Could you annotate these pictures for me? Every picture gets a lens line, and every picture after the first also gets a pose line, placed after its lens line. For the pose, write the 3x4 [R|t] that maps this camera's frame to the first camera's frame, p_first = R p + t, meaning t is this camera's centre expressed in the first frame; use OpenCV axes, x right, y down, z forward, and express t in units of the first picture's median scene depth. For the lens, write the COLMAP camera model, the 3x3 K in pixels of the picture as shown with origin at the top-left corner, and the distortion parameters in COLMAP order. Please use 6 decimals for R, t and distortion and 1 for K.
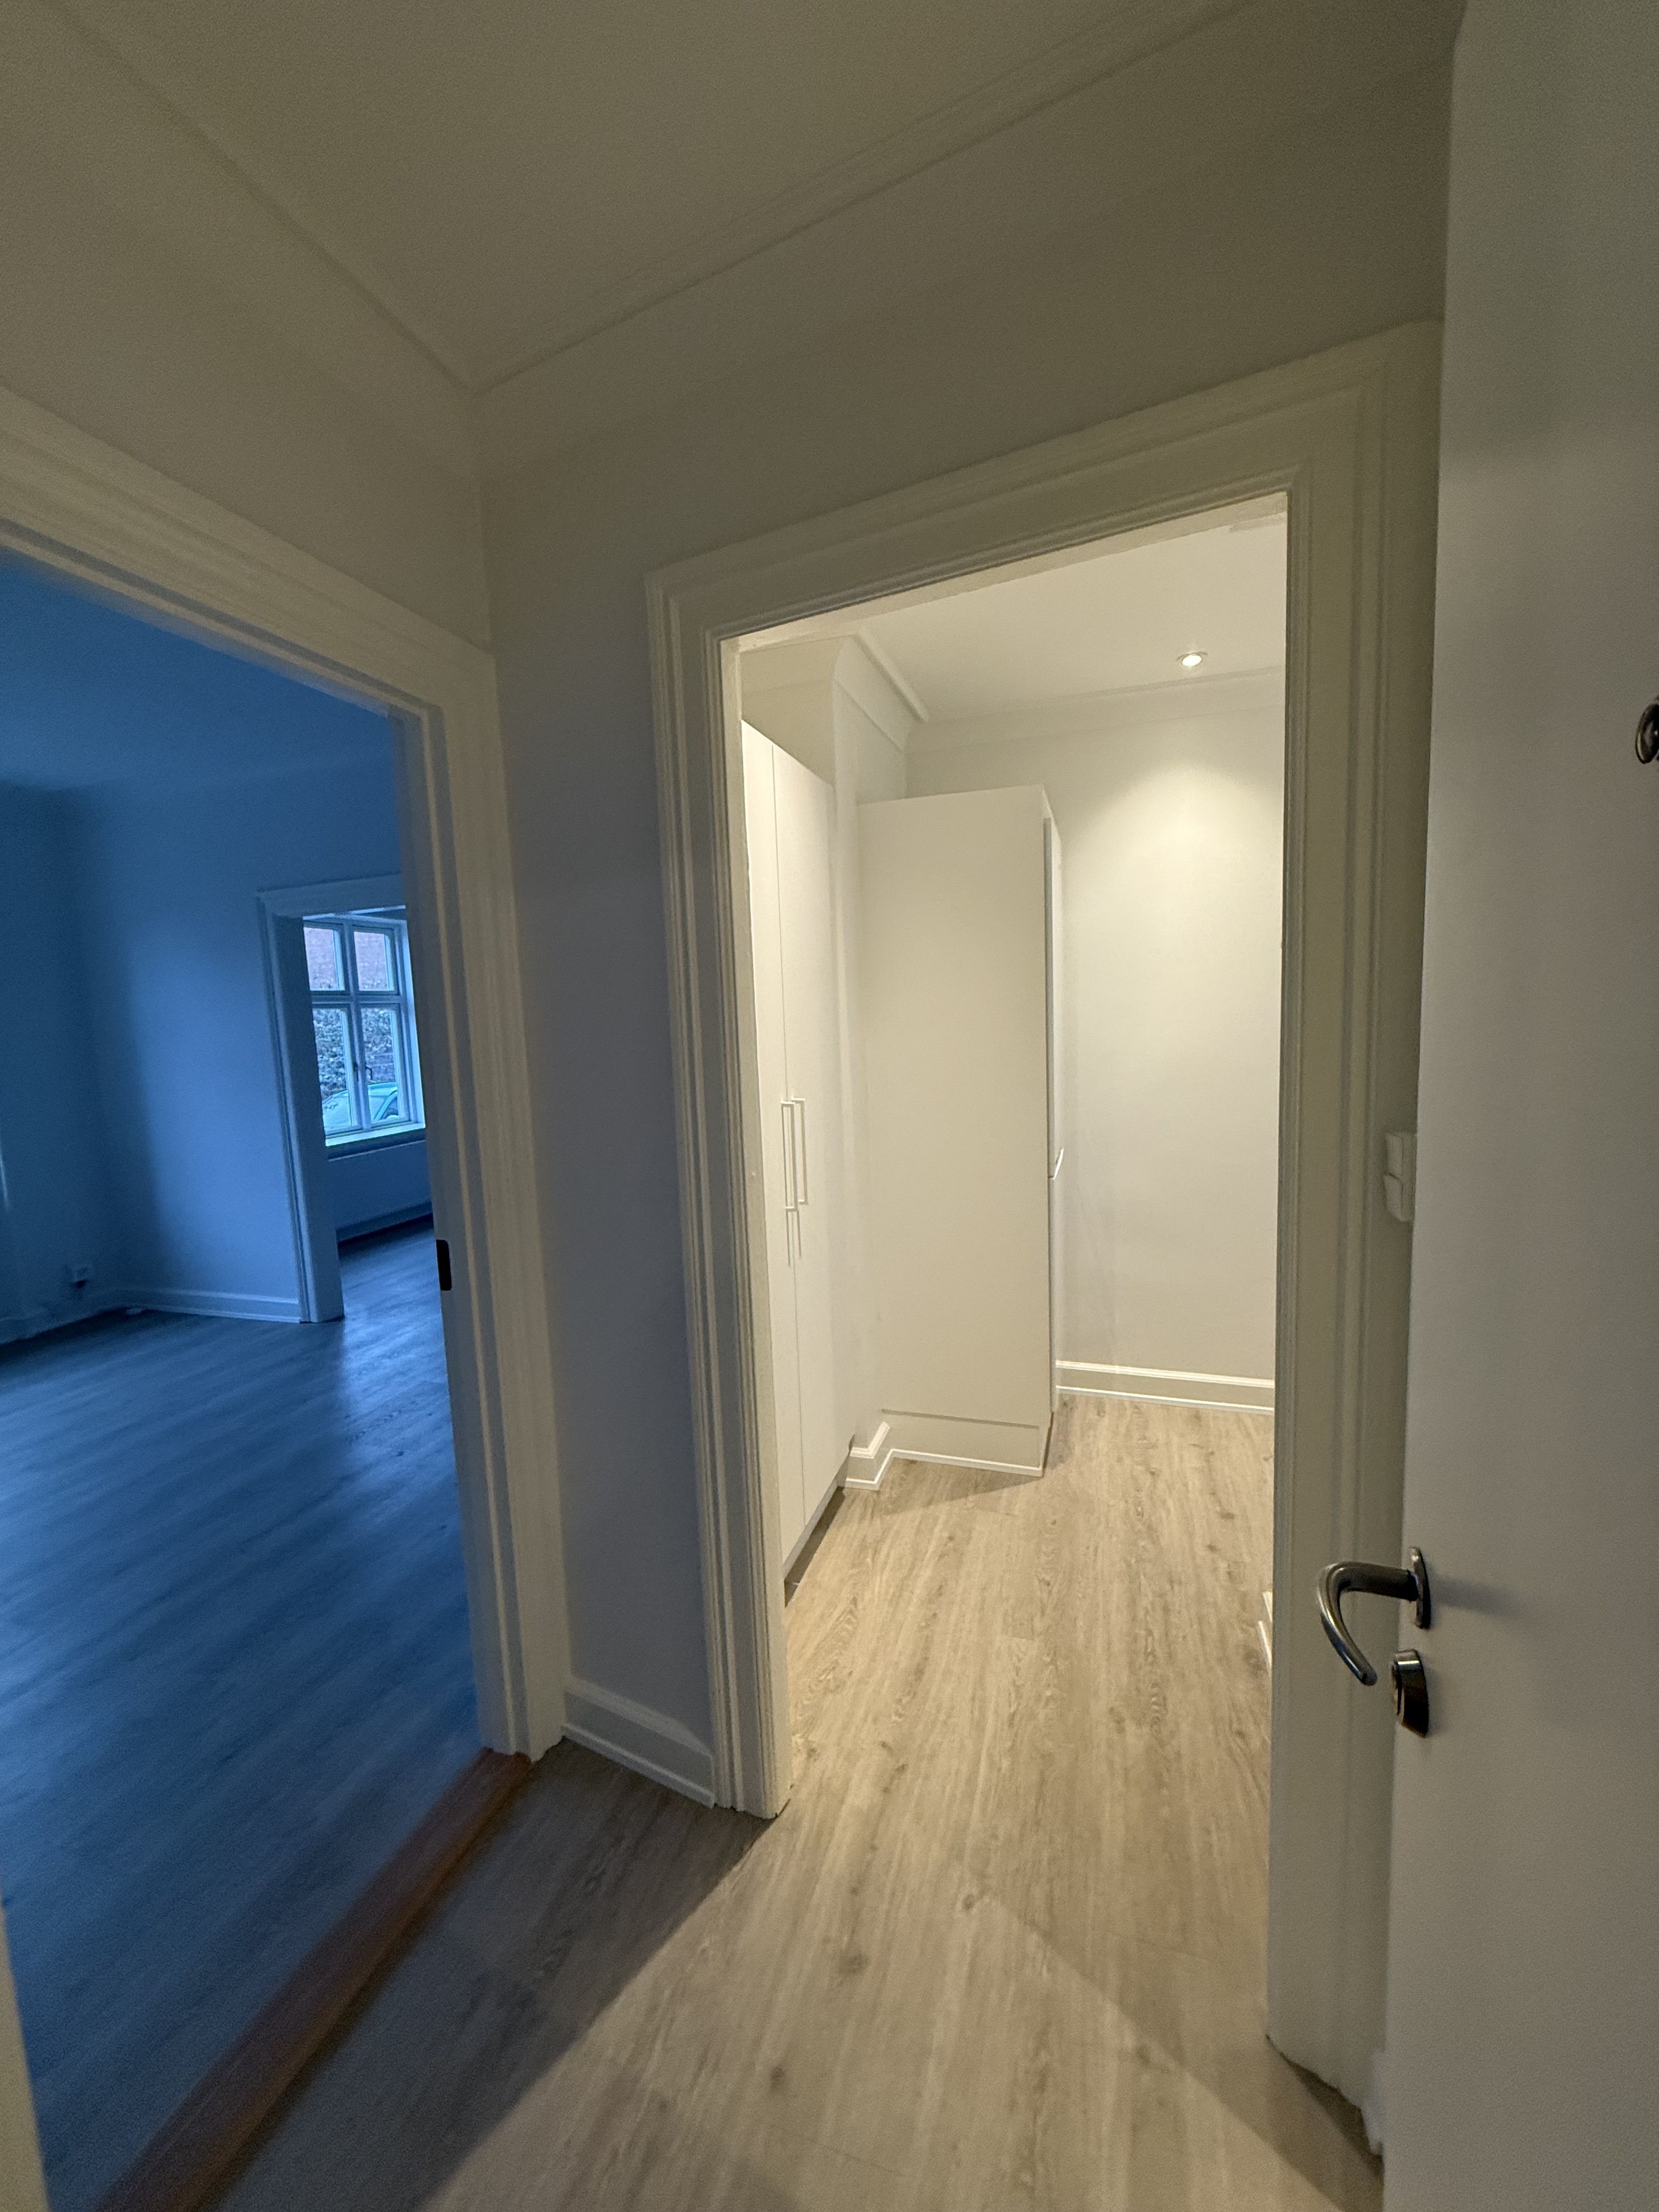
lens RADIAL K [[879.9, 0, 824.7], [0, 879.9, 1103.6], [0, 0, 1]] dist [-0.000406, -0.000126]
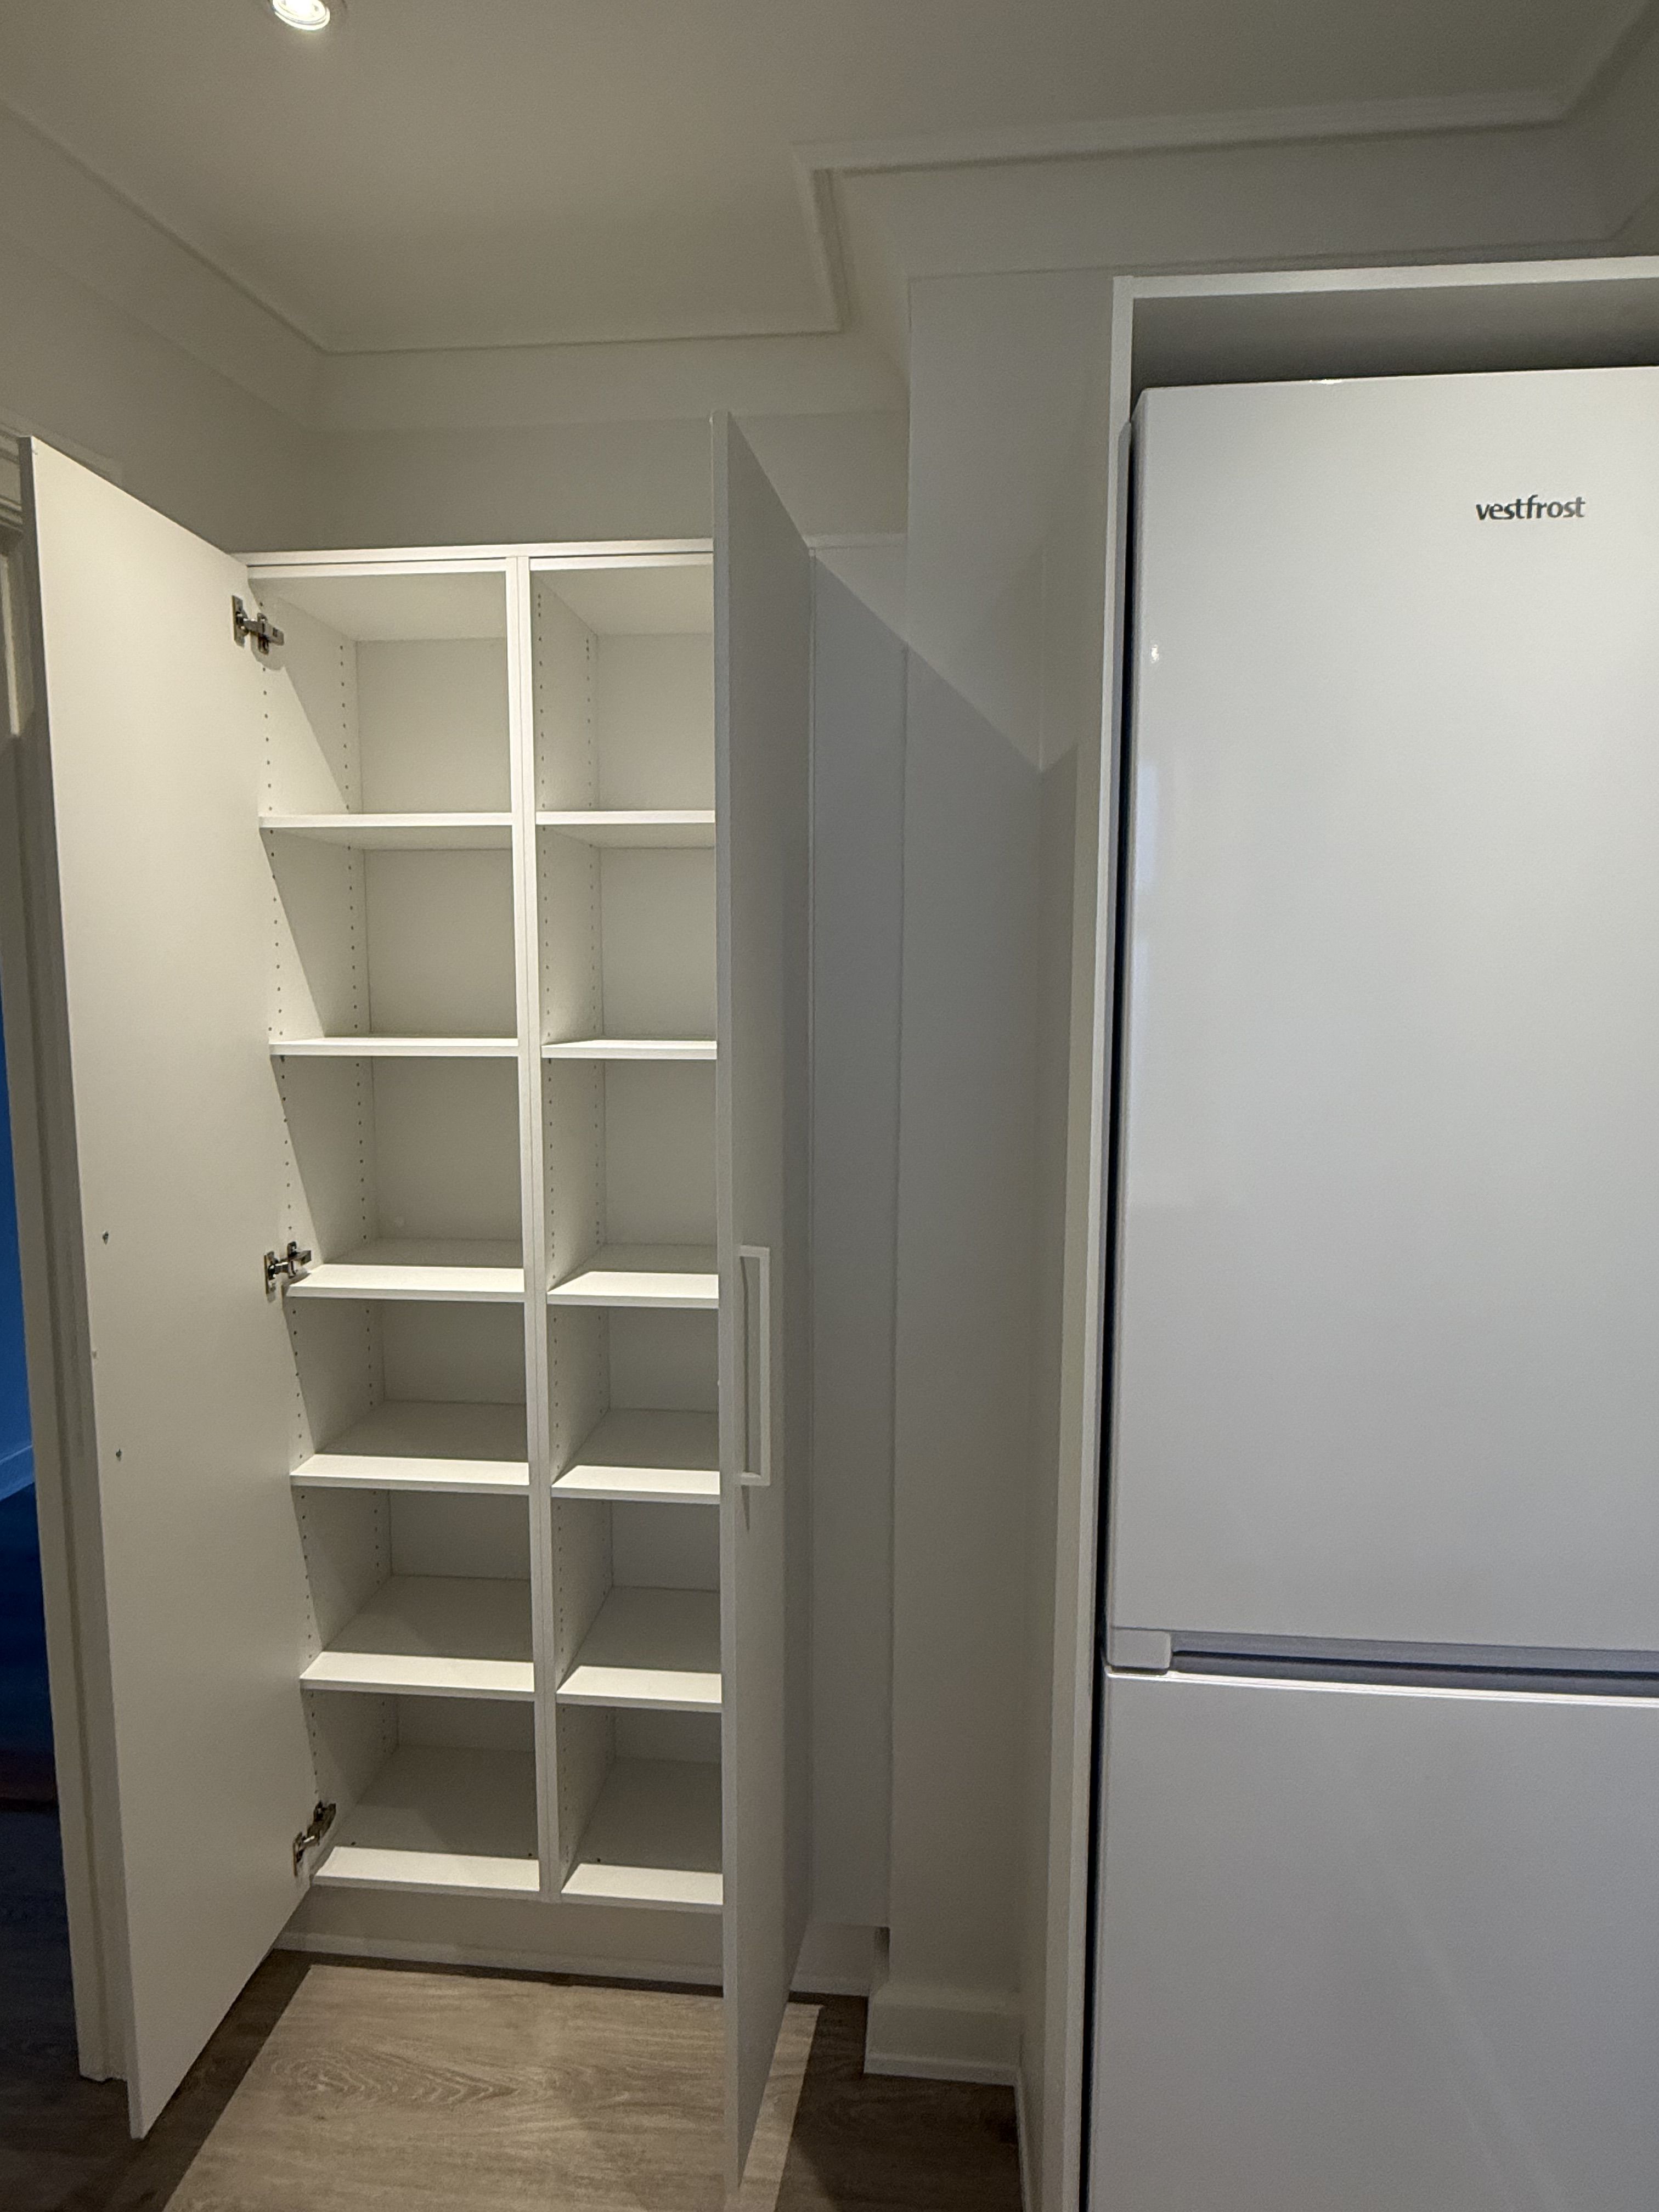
lens RADIAL K [[1177.1, 0, 831.4], [0, 1177.1, 1106.9], [0, 0, 1]] dist [0.005211, -0.002486]
pose [[0.225262, 0.146183, -0.963269, 0.768049], [-0.115619, 0.985705, 0.122550, -0.176880], [0.967414, 0.083767, 0.238943, 1.054511]]
